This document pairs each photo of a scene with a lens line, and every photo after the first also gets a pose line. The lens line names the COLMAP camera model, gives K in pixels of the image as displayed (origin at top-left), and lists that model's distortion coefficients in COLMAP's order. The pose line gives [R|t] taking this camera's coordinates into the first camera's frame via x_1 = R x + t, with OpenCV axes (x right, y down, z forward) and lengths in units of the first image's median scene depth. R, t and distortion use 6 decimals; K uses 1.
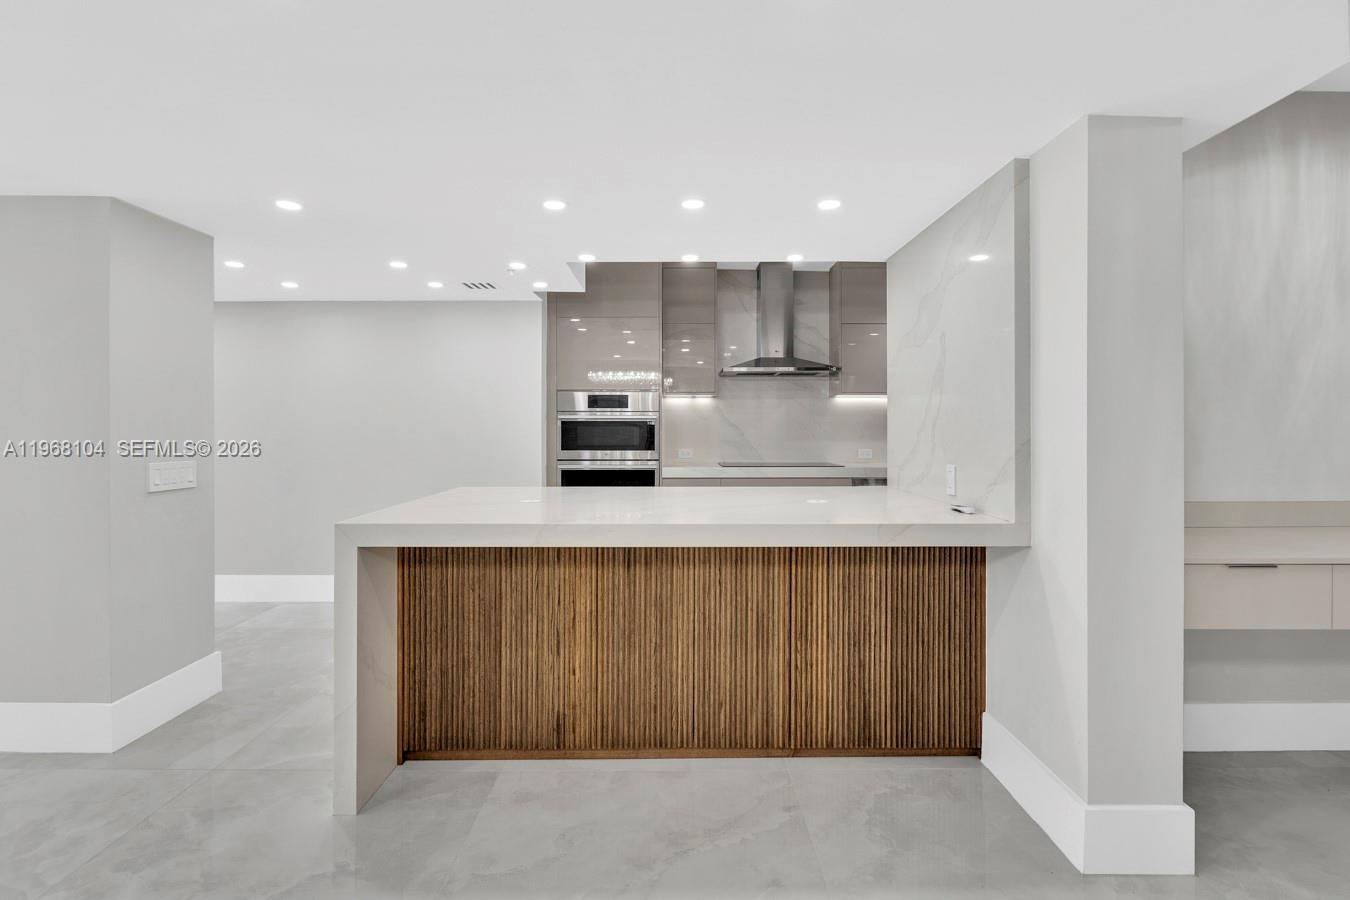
lens RADIAL K [[624.7, 0, 674.8], [0, 624.7, 441.0], [0, 0, 1]] dist [0.002762, -0.001985]
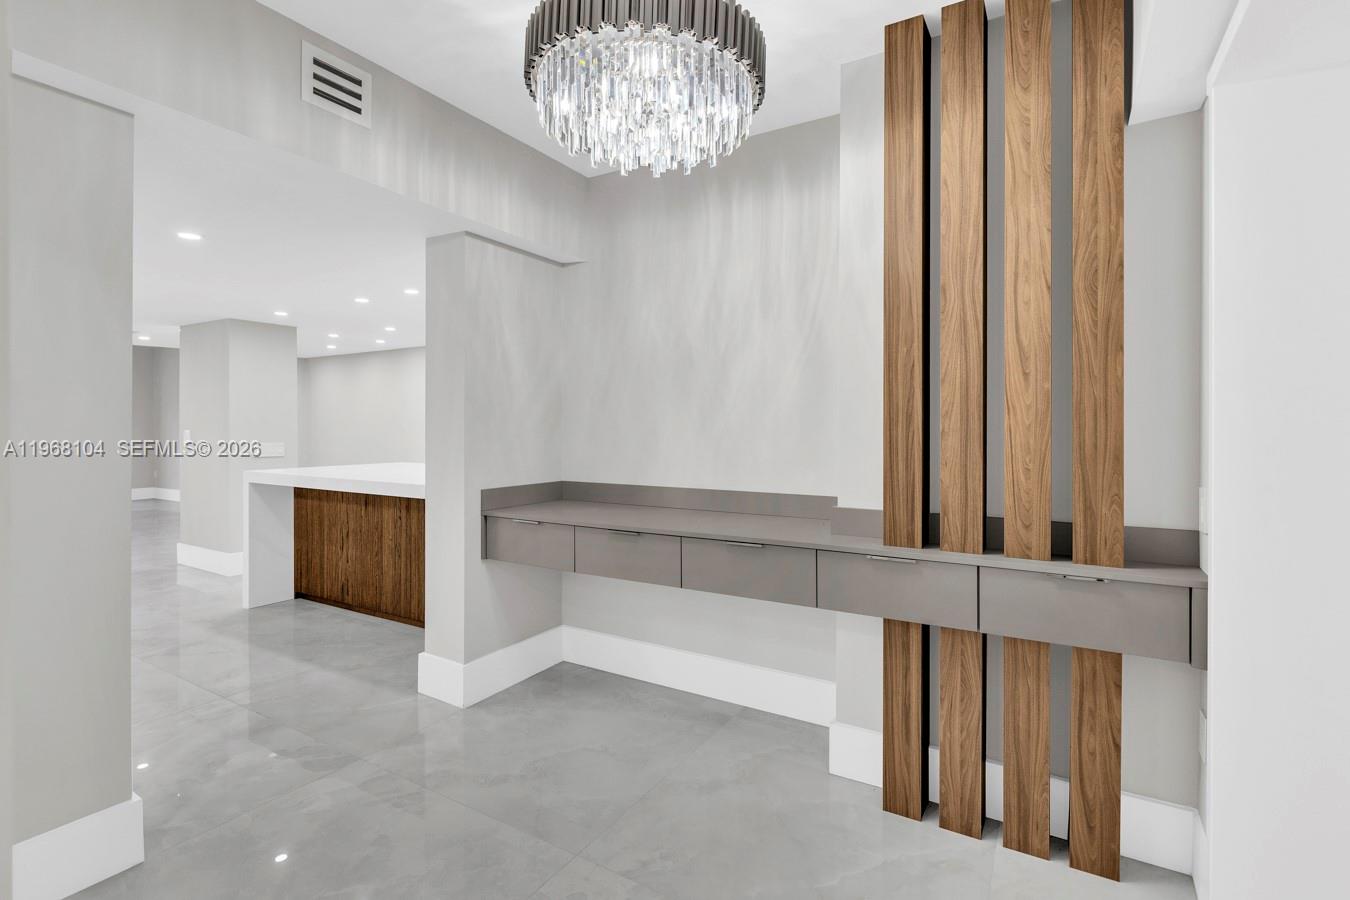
lens RADIAL K [[624.7, 0, 673.8], [0, 624.7, 445.7], [0, 0, 1]] dist [0.002762, -0.001985]
pose [[0.859541, 0.016186, -0.510810, 1.570666], [-0.007336, 0.999786, 0.019335, -0.007791], [0.511013, -0.012872, 0.859476, -0.071440]]
